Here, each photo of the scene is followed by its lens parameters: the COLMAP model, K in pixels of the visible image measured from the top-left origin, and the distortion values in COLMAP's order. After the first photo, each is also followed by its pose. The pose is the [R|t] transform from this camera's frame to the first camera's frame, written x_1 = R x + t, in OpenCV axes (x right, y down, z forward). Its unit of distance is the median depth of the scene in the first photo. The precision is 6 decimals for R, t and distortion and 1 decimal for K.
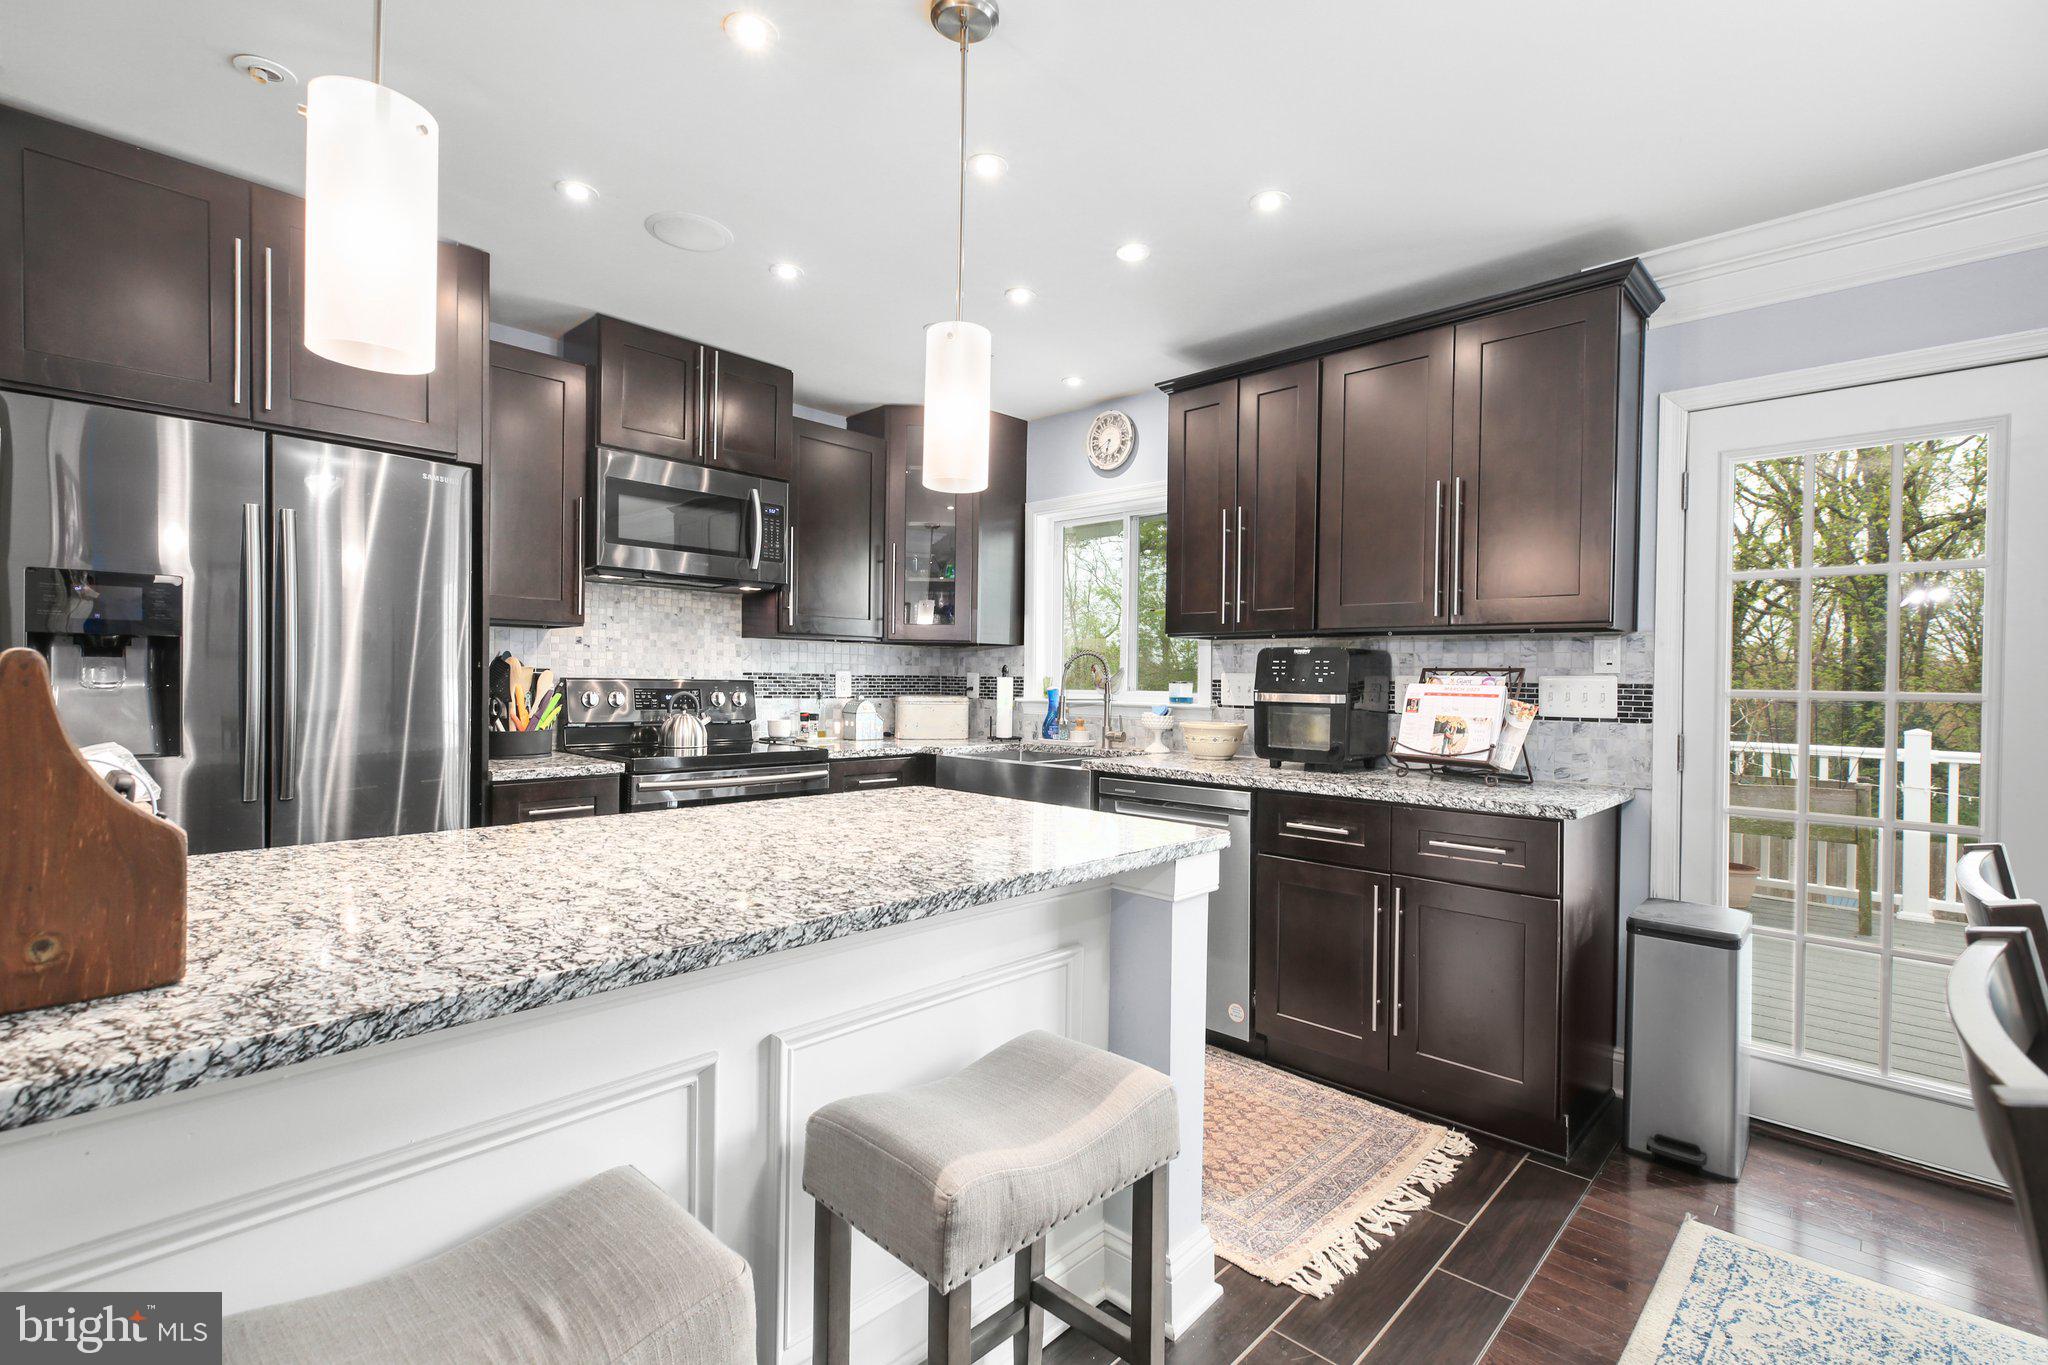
lens RADIAL K [[924.6, 0, 1019.4], [0, 924.6, 685.0], [0, 0, 1]] dist [0.002848, 0.000573]
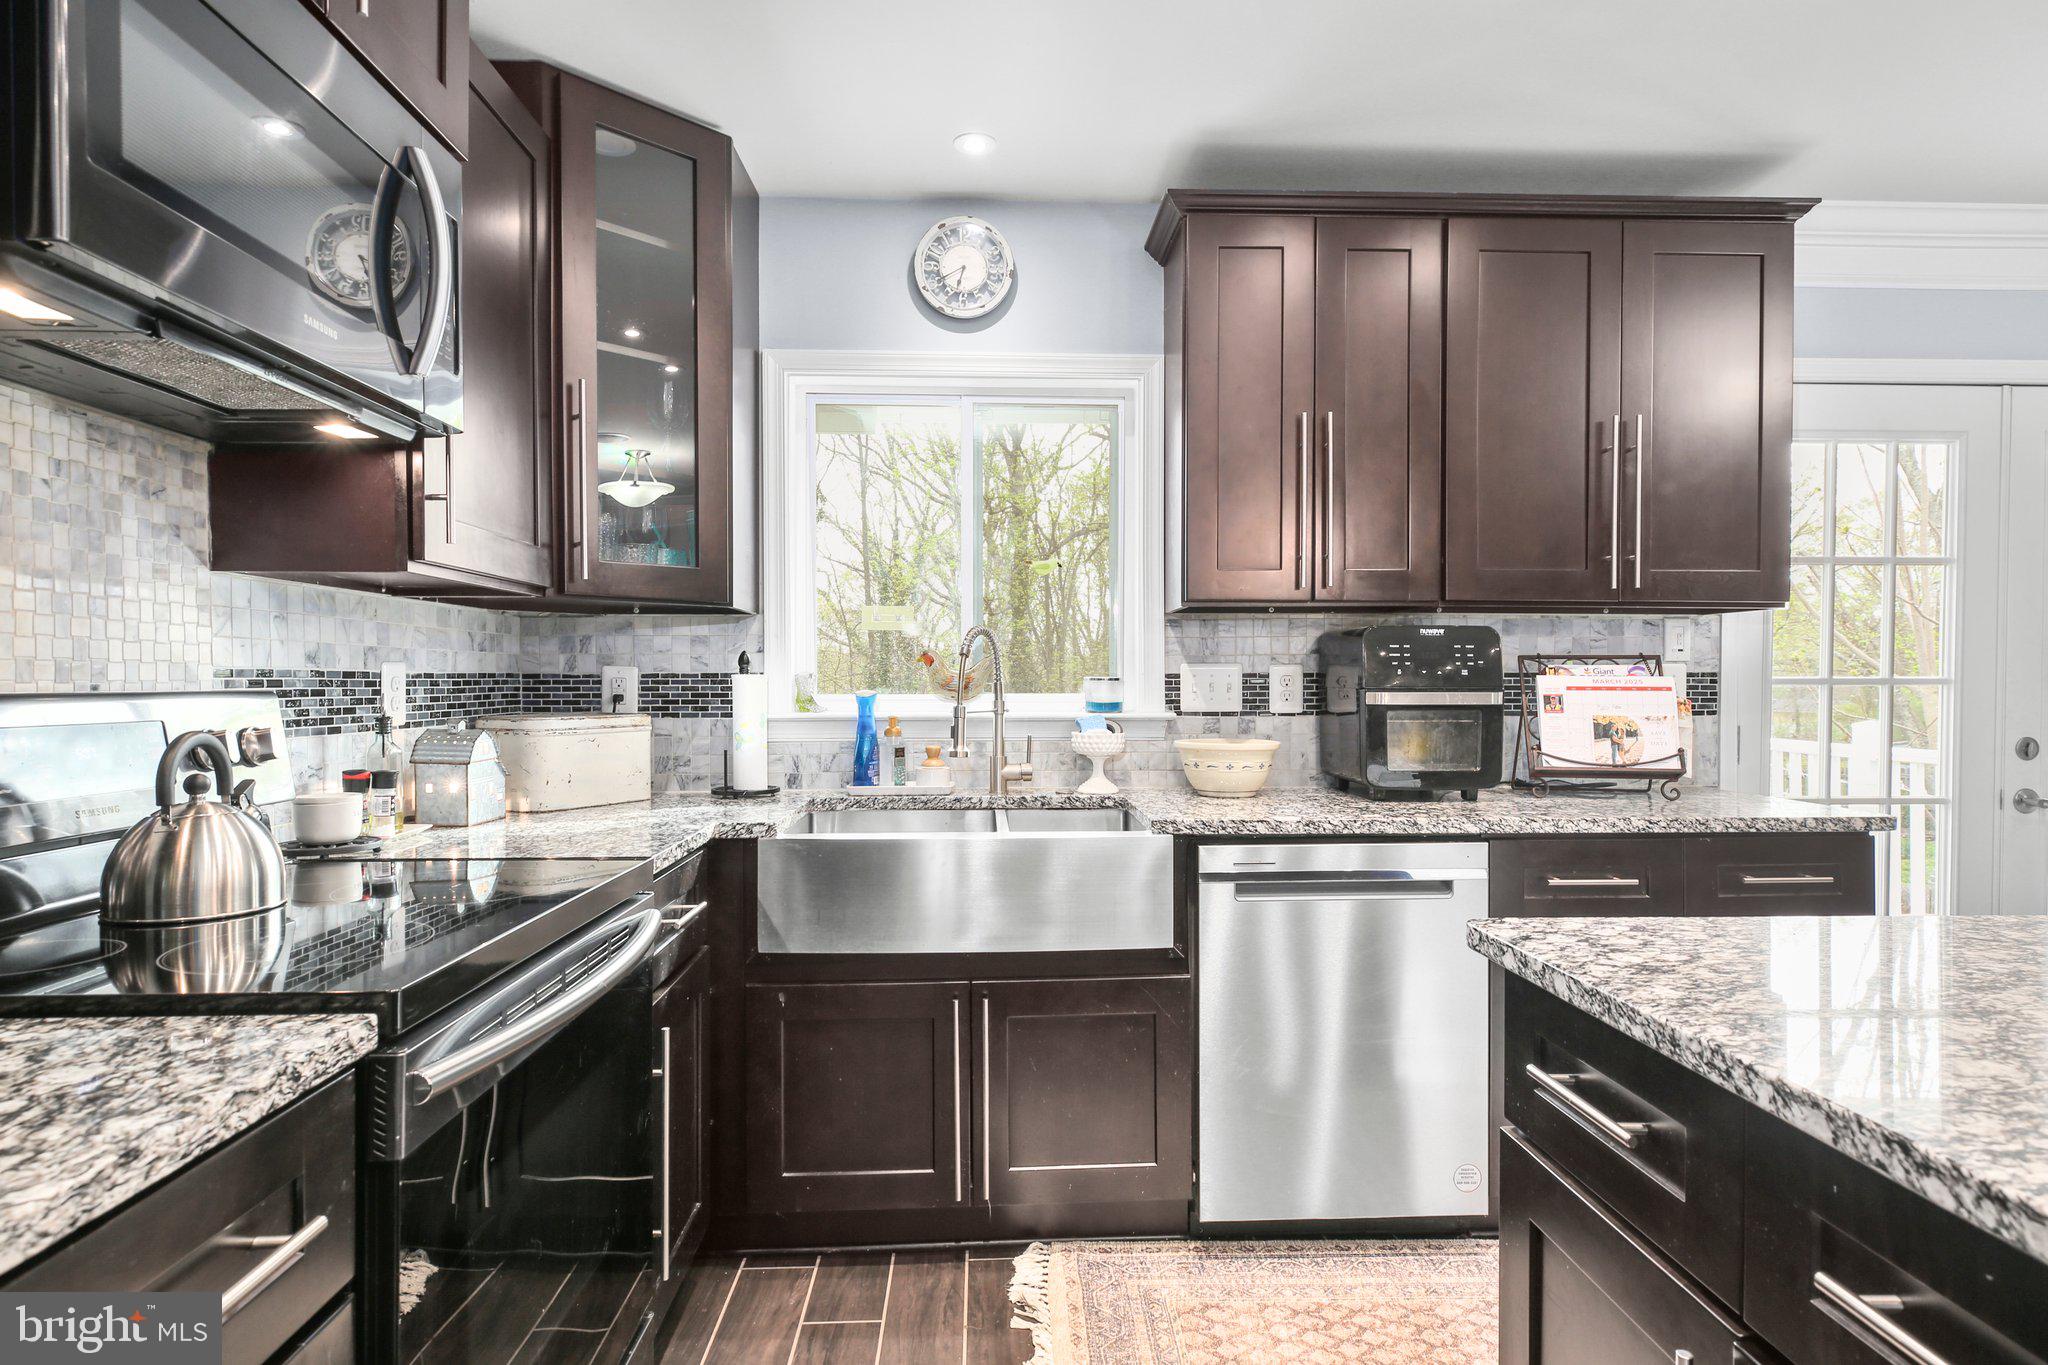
lens RADIAL K [[1137.2, 0, 1029.6], [0, 1137.2, 678.5], [0, 0, 1]] dist [-0.001033, 0.000397]
pose [[0.686614, -0.013957, 0.726888, -0.440970], [0.015169, 0.999873, 0.004870, -0.007925], [-0.726864, 0.007683, 0.686739, 0.525903]]
